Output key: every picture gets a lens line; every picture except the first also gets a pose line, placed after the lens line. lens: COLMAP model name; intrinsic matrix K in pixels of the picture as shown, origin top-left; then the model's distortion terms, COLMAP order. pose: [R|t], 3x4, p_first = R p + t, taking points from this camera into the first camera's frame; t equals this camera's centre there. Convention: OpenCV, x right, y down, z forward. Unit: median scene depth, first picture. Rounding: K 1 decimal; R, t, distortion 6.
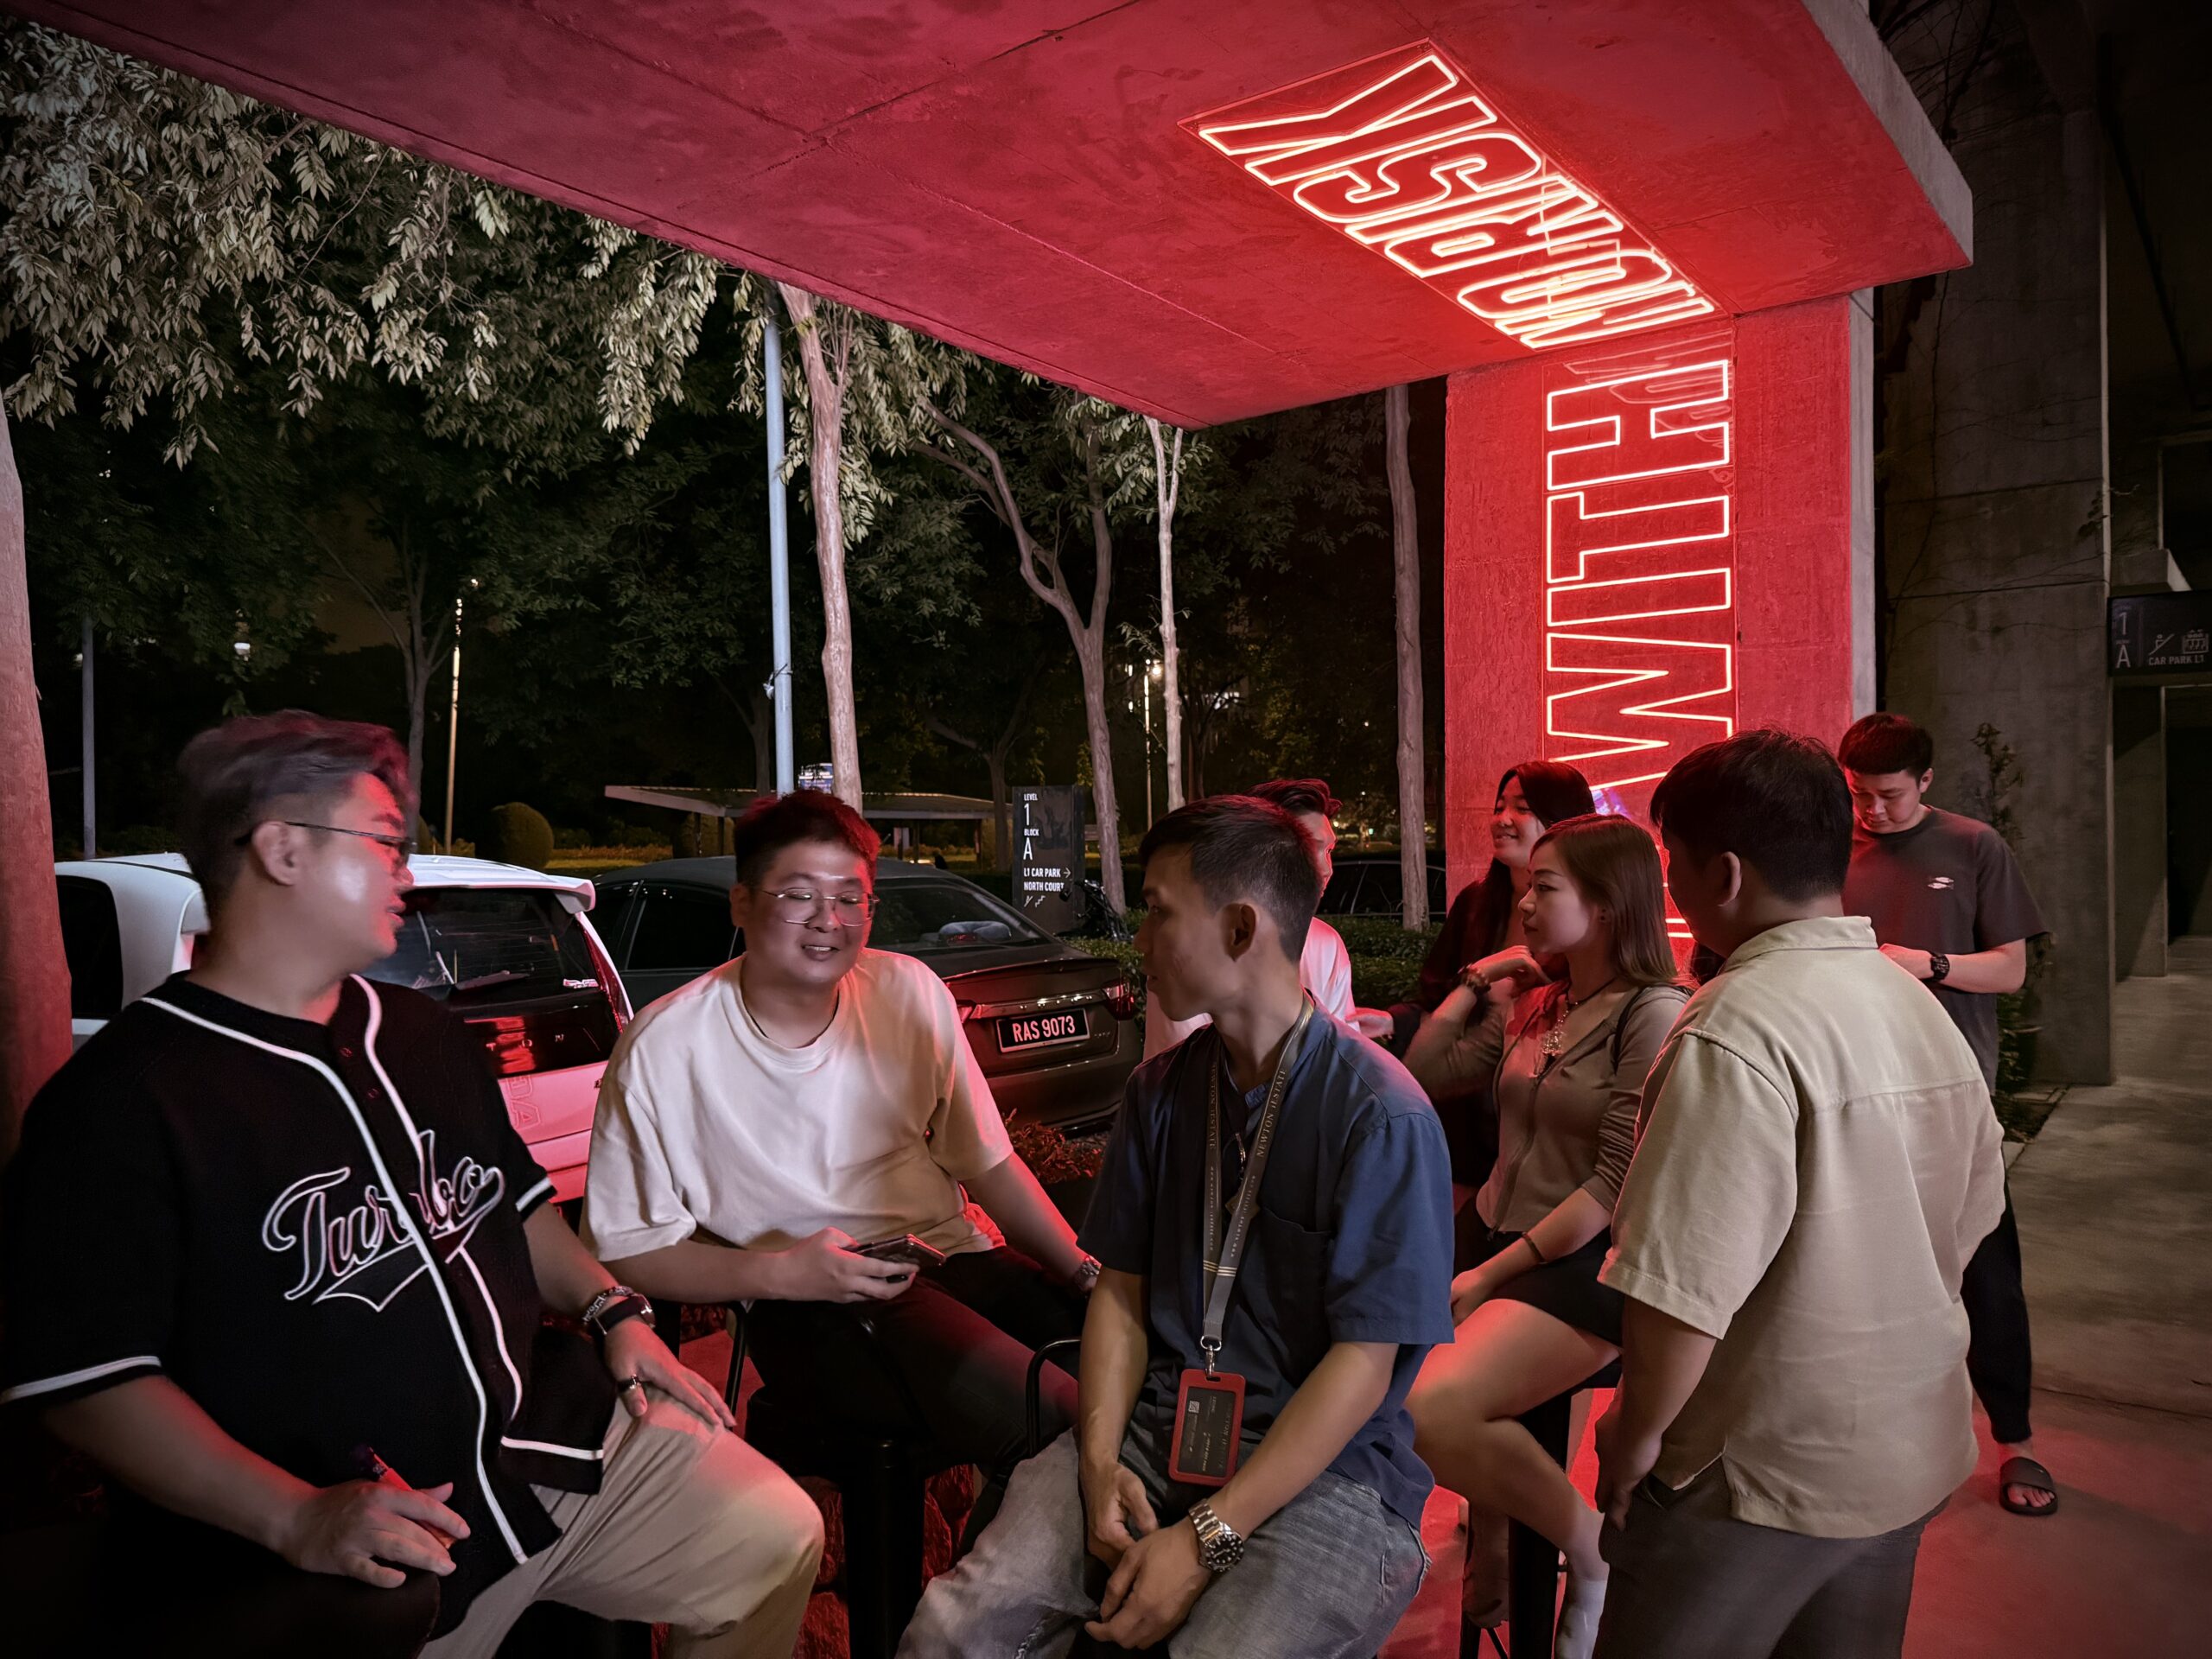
lens RADIAL K [[1595.5, 0, 1106.0], [0, 1595.5, 829.5], [0, 0, 1]] dist [-0.003609, 0.002146]
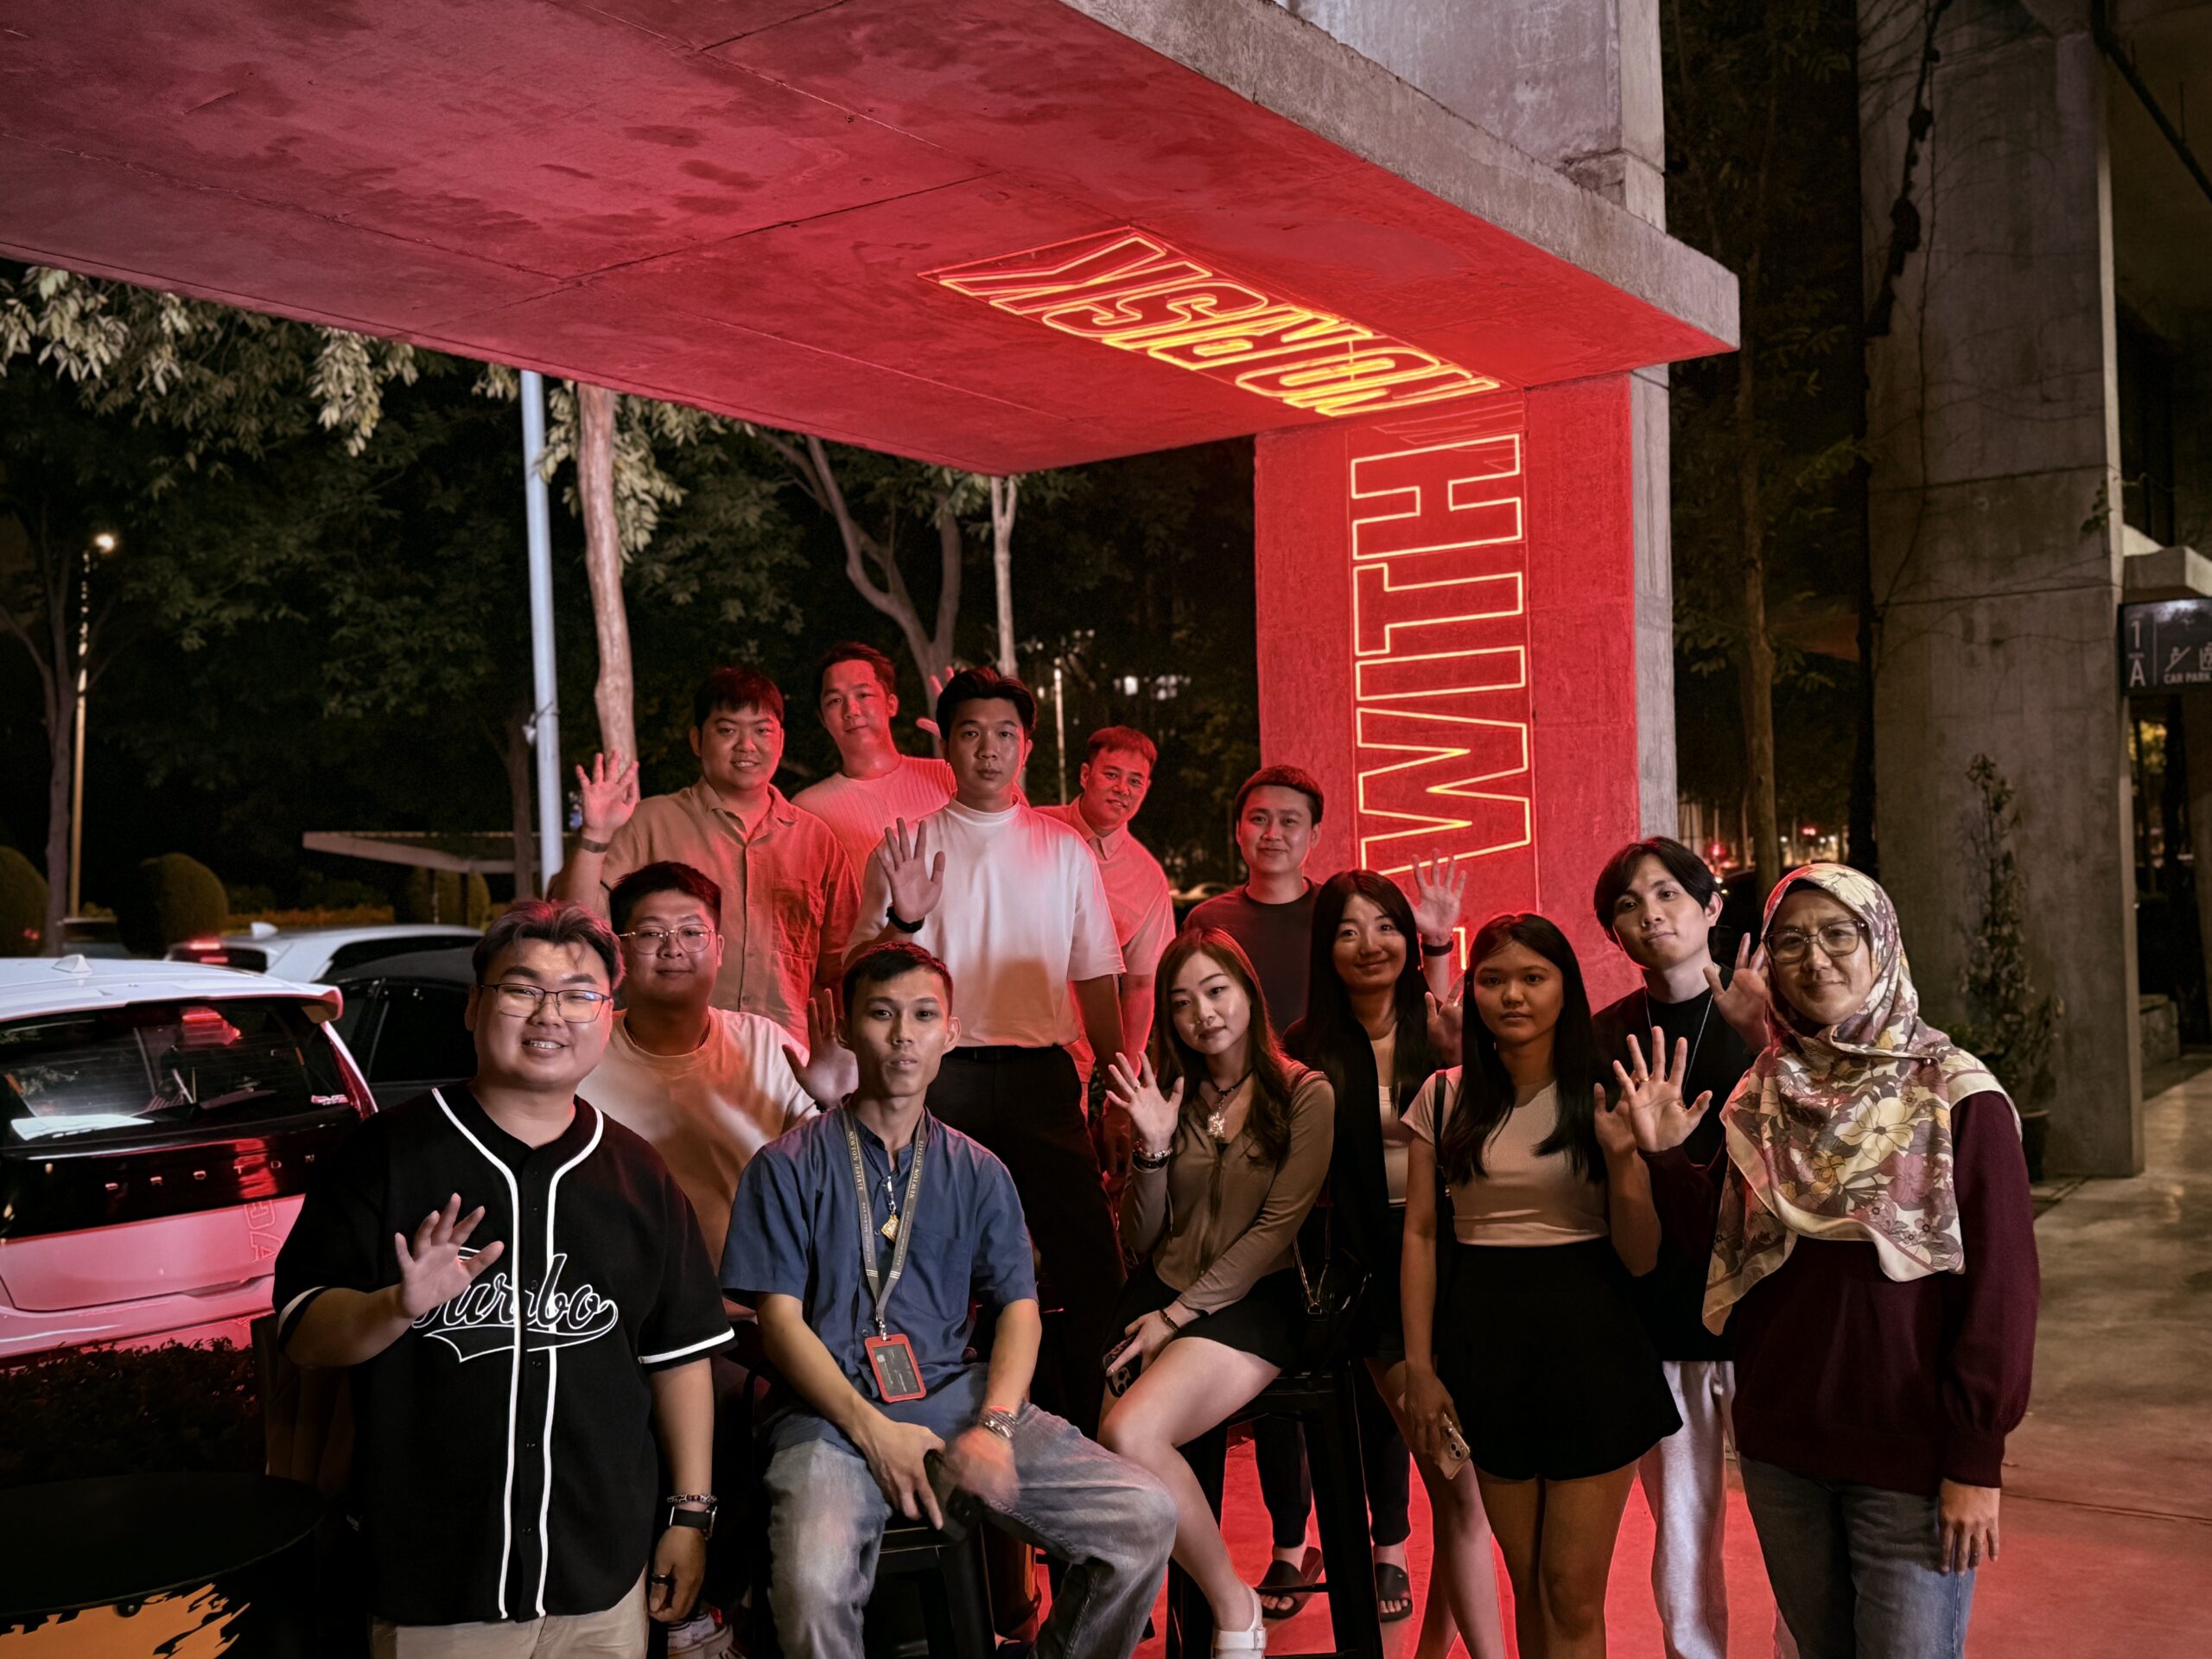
lens RADIAL K [[2269.5, 0, 1151.9], [0, 2269.5, 825.0], [0, 0, 1]] dist [0.124464, -0.349927]
pose [[0.998184, -0.017112, 0.057756, 0.039654], [0.017980, 0.999733, -0.014534, -0.018869], [-0.057492, 0.015546, 0.998225, -0.194895]]
